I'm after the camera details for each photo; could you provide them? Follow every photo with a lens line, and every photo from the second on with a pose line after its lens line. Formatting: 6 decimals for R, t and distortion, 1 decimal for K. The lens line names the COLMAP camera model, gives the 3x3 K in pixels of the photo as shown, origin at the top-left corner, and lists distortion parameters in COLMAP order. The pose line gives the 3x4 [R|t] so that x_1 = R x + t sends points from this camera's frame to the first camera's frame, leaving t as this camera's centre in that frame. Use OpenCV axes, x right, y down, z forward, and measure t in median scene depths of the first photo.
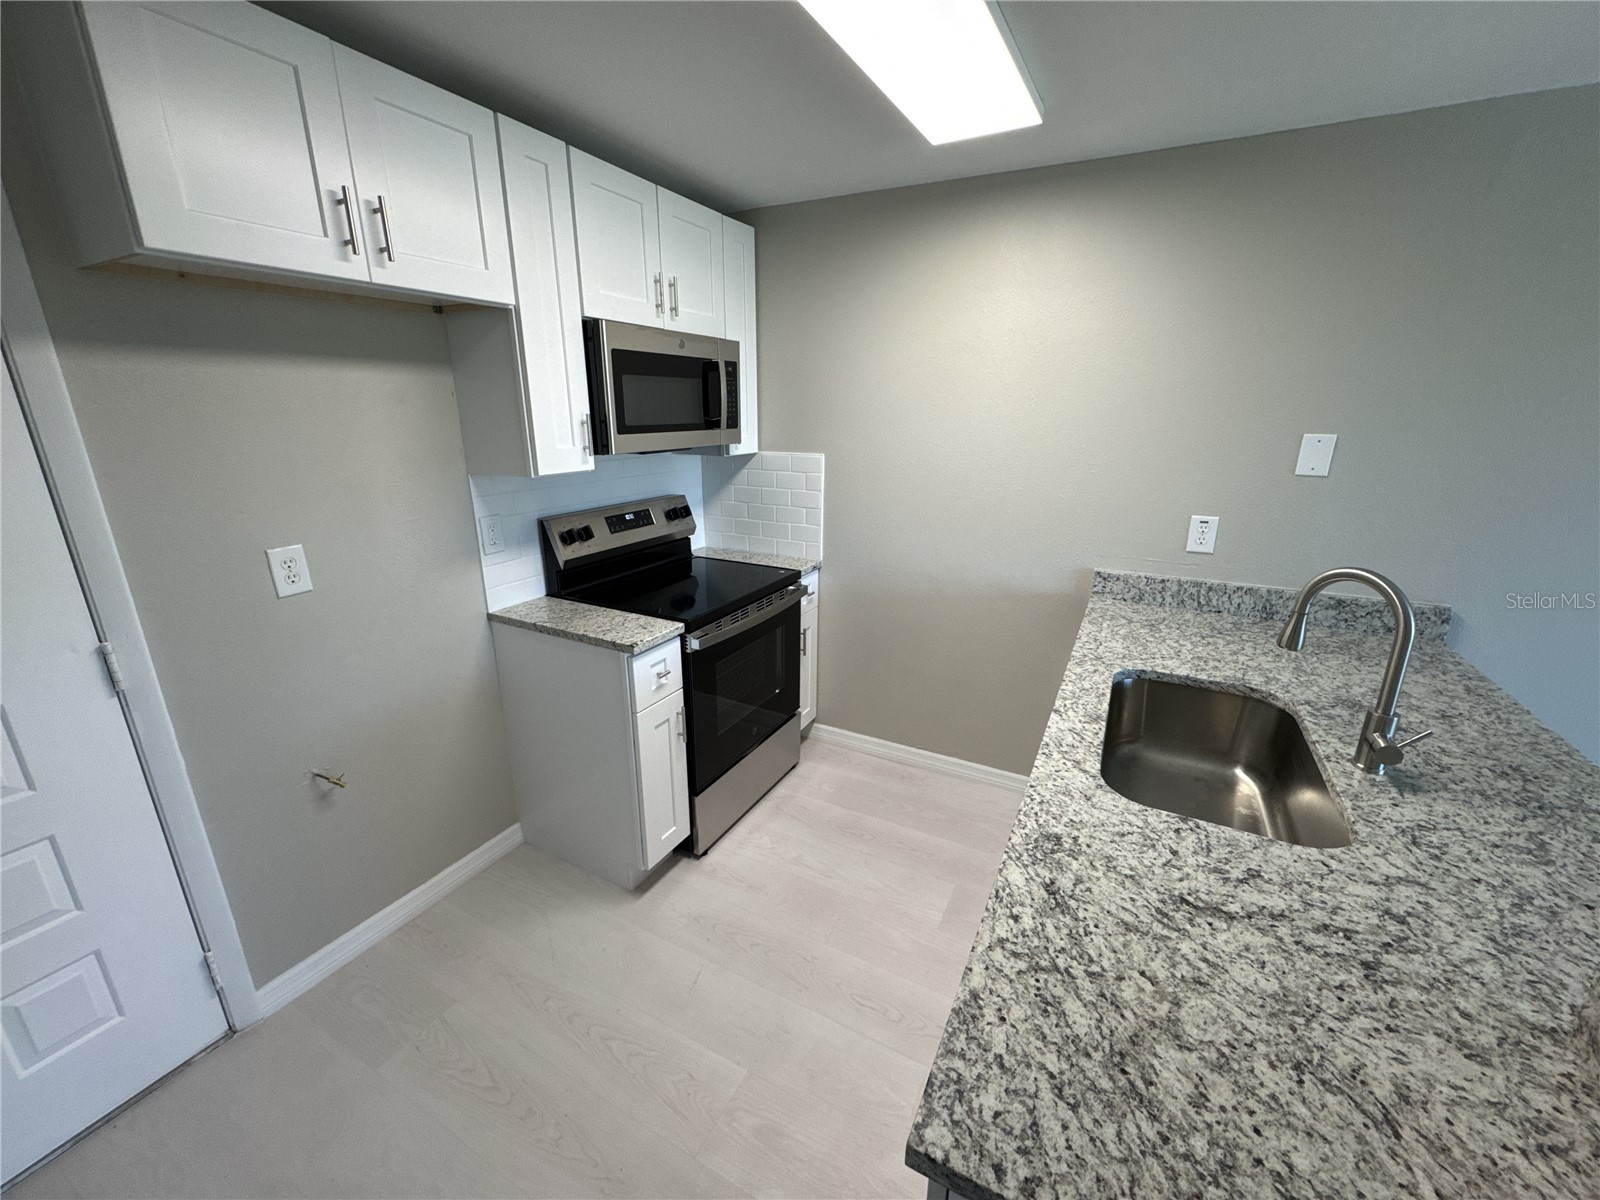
lens RADIAL K [[638.8, 0, 796.6], [0, 638.8, 597.3], [0, 0, 1]] dist [-0.001972, 0.000086]
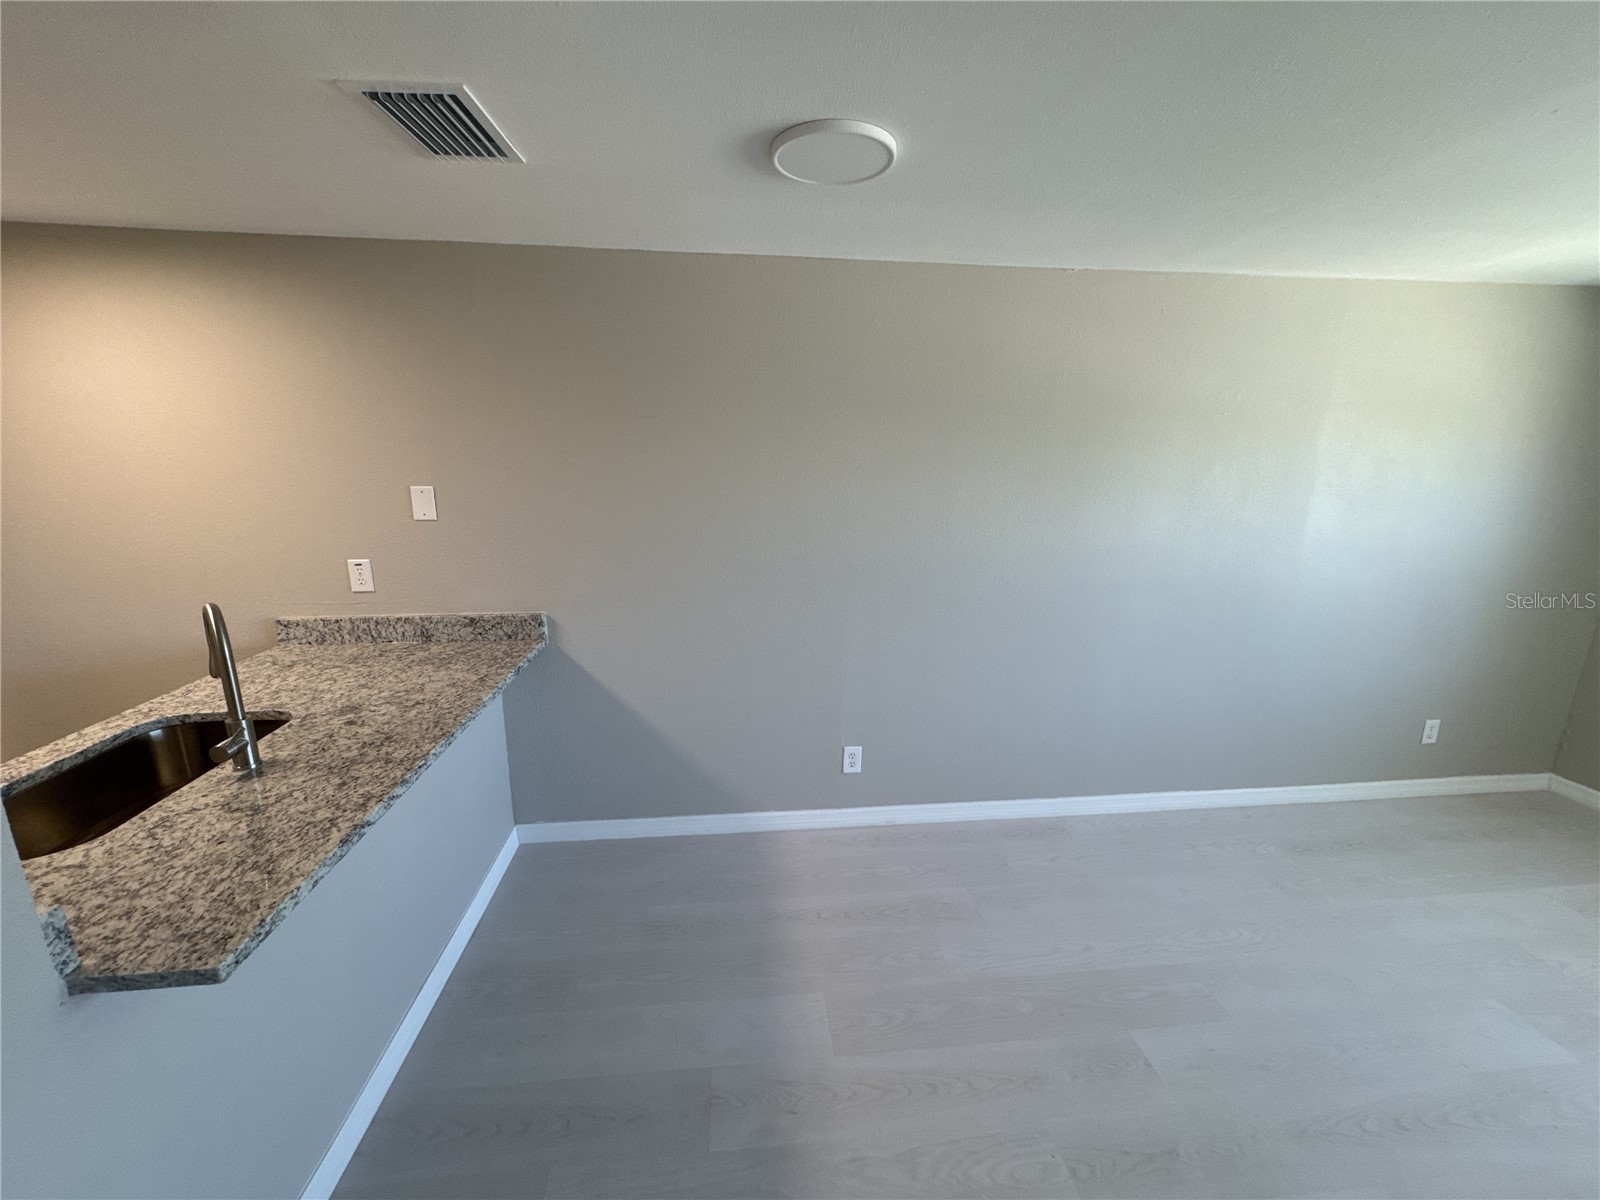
lens RADIAL K [[638.8, 0, 802.6], [0, 638.8, 597.8], [0, 0, 1]] dist [-0.001972, 0.000086]
pose [[0.827290, -0.120372, 0.548727, 0.746991], [0.154244, 0.987906, -0.015835, 0.087401], [-0.540185, 0.097738, 0.835852, -0.397564]]
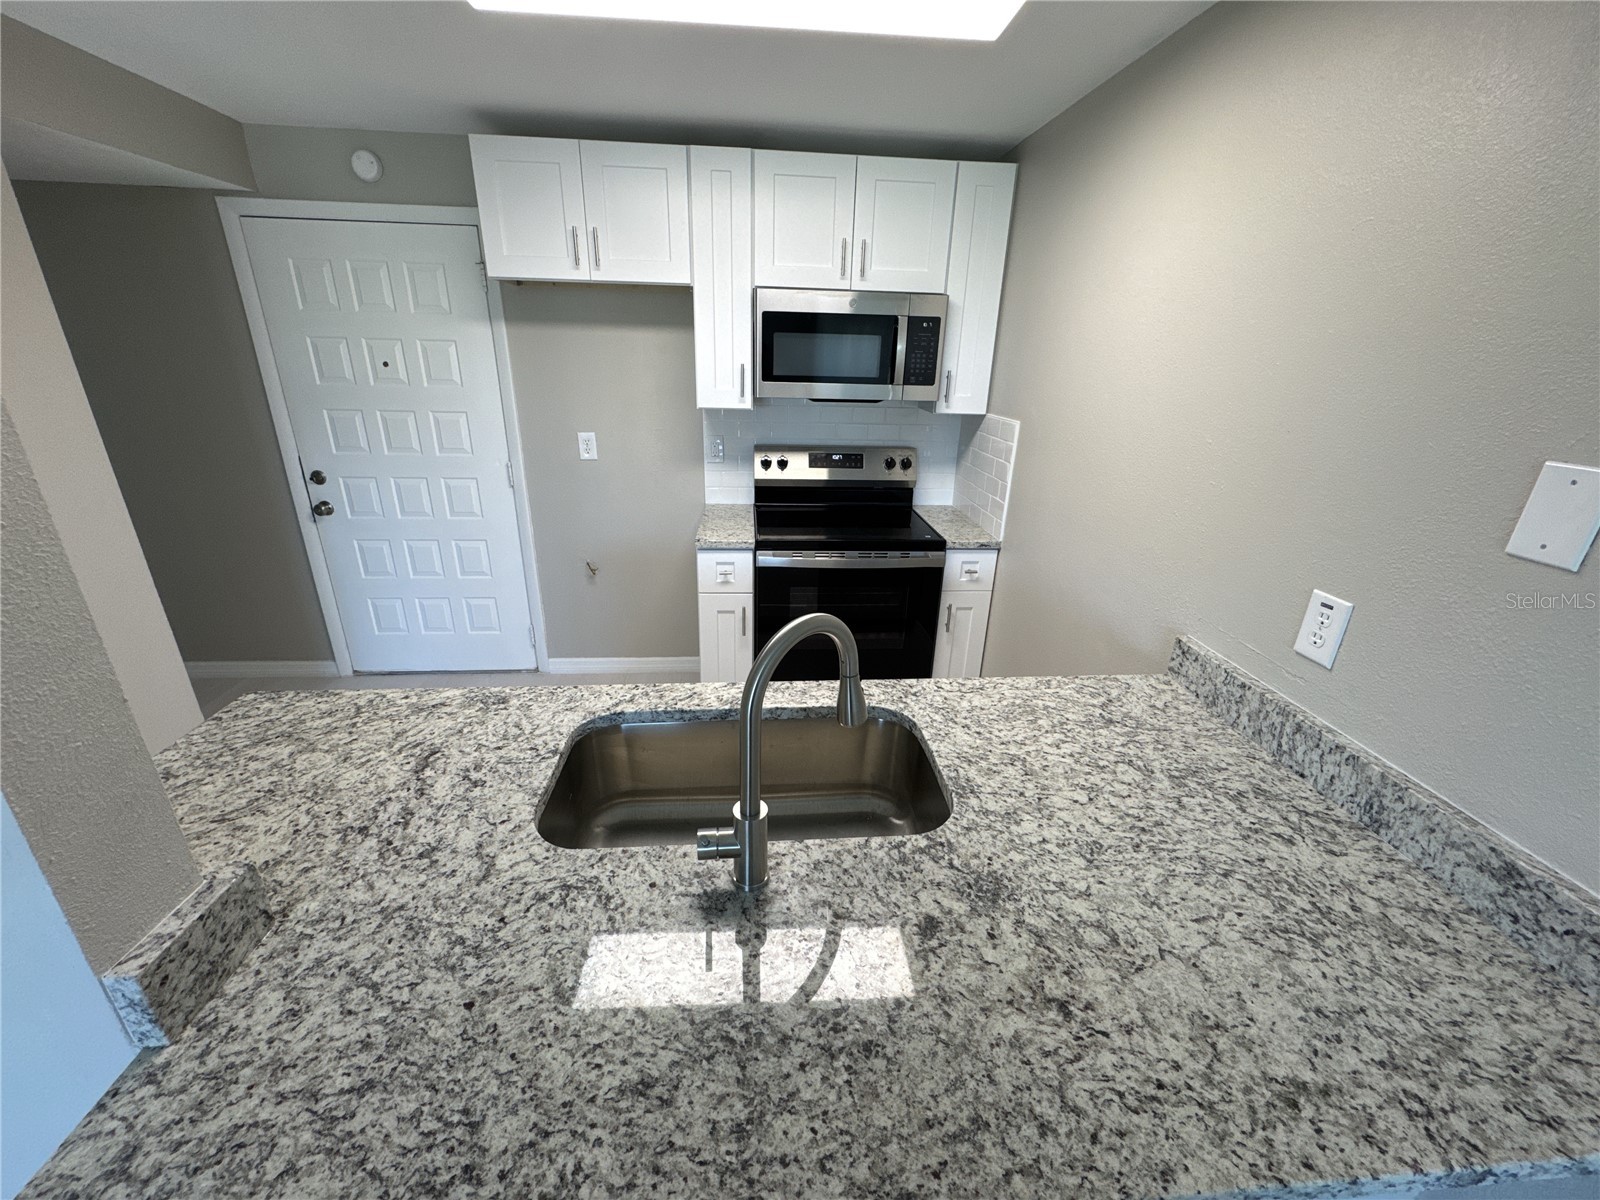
lens RADIAL K [[638.8, 0, 798.6], [0, 638.8, 595.2], [0, 0, 1]] dist [-0.001972, 0.000086]
pose [[0.543387, 0.311191, -0.779673, 0.914574], [-0.263075, 0.945096, 0.193869, -0.128132], [0.797196, 0.099767, 0.595420, 0.376800]]
